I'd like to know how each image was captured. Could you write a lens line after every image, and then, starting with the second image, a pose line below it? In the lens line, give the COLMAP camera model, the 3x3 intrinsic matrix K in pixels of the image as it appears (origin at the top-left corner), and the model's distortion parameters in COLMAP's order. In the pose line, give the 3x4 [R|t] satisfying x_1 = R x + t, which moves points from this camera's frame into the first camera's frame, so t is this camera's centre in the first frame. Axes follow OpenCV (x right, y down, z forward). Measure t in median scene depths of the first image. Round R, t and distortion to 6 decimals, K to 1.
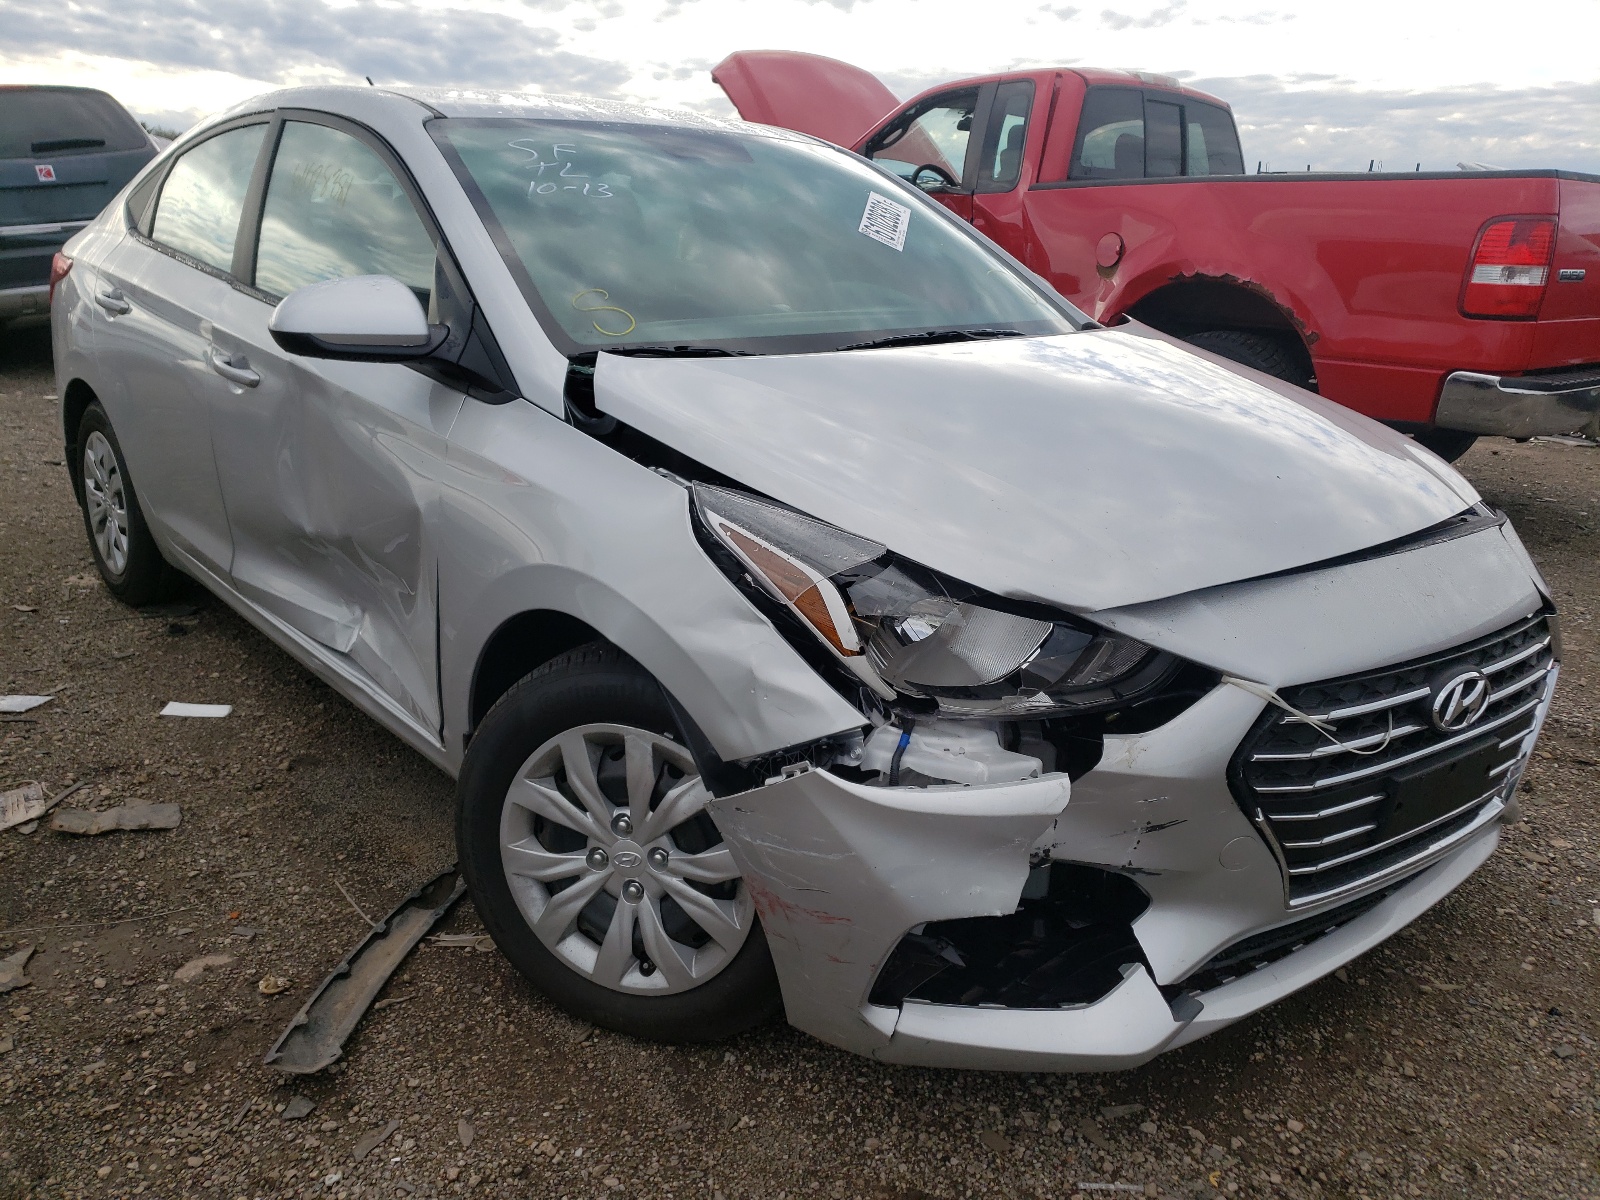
lens RADIAL K [[1216.7, 0, 833.2], [0, 1216.7, 597.8], [0, 0, 1]] dist [-0.156894, -0.003292]
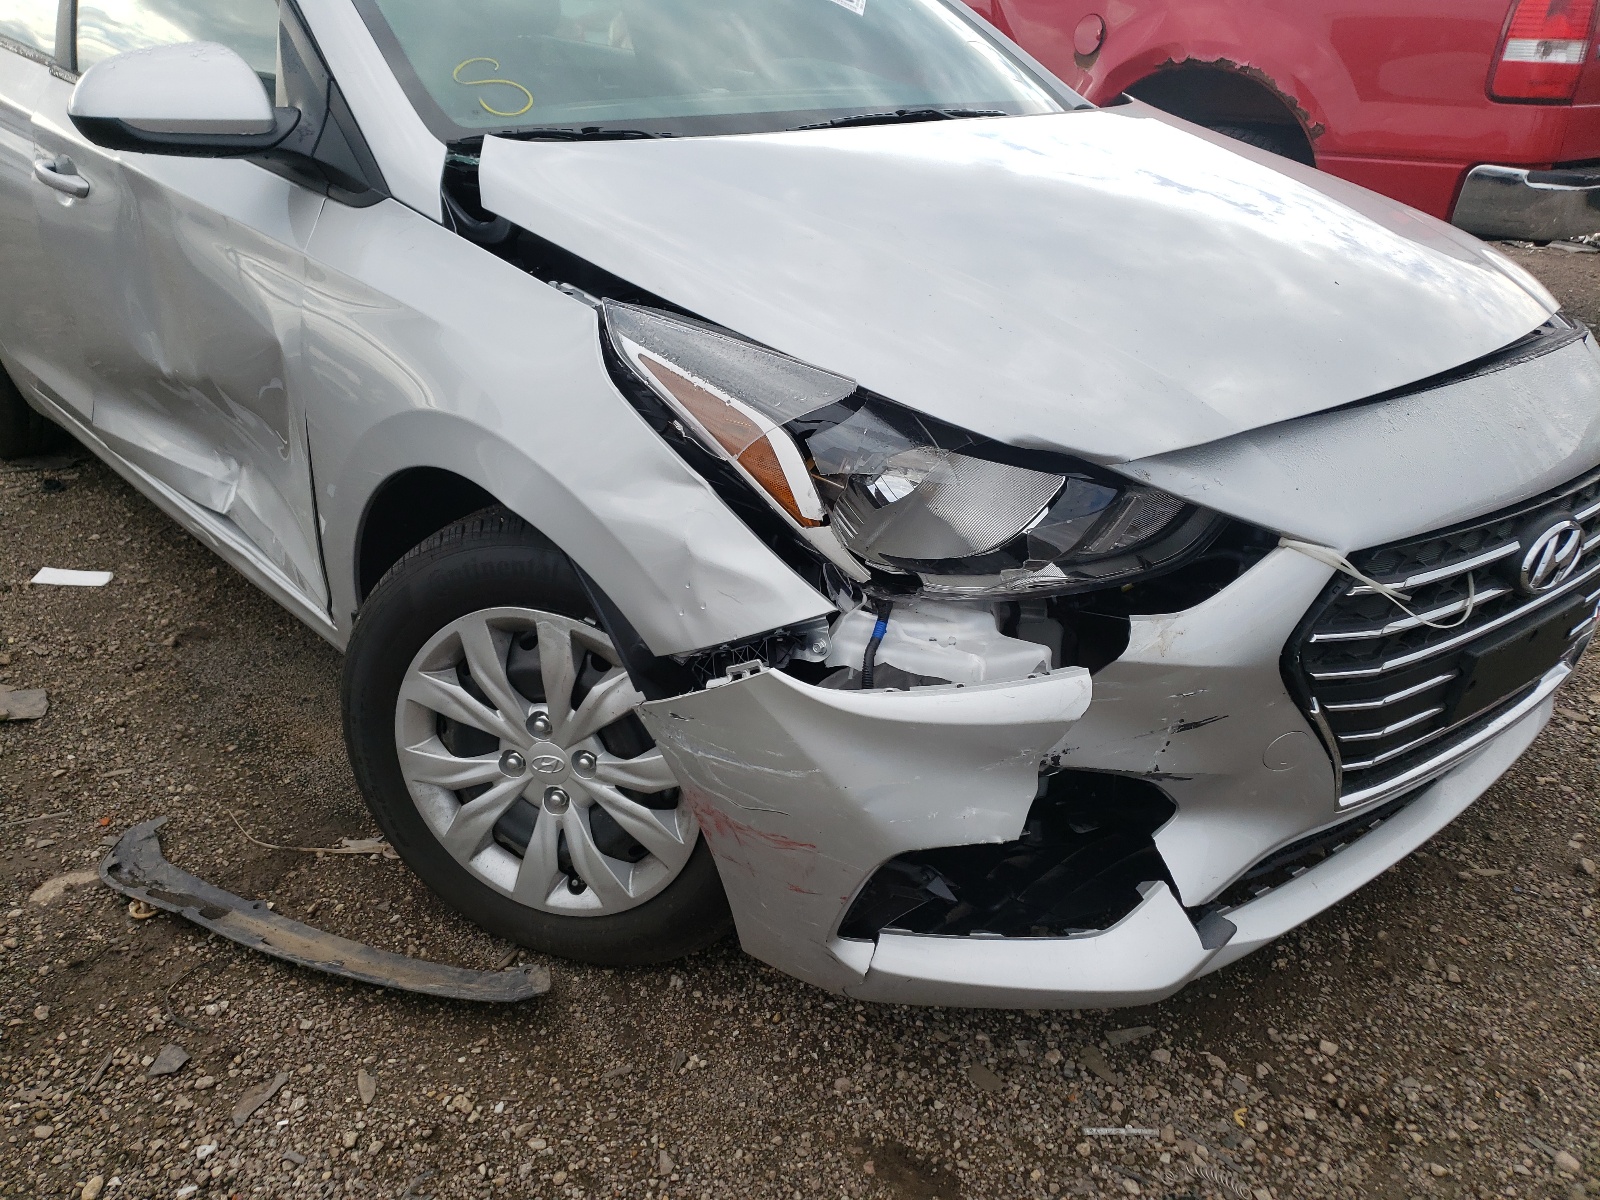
lens RADIAL K [[1192.2, 0, 773.9], [0, 1192.2, 606.1], [0, 0, 1]] dist [0.007037, -0.053004]
pose [[0.999804, -0.016354, -0.011135, -0.001652], [0.017810, 0.989054, 0.146473, -0.010402], [0.008618, -0.146642, 0.989152, 0.178794]]
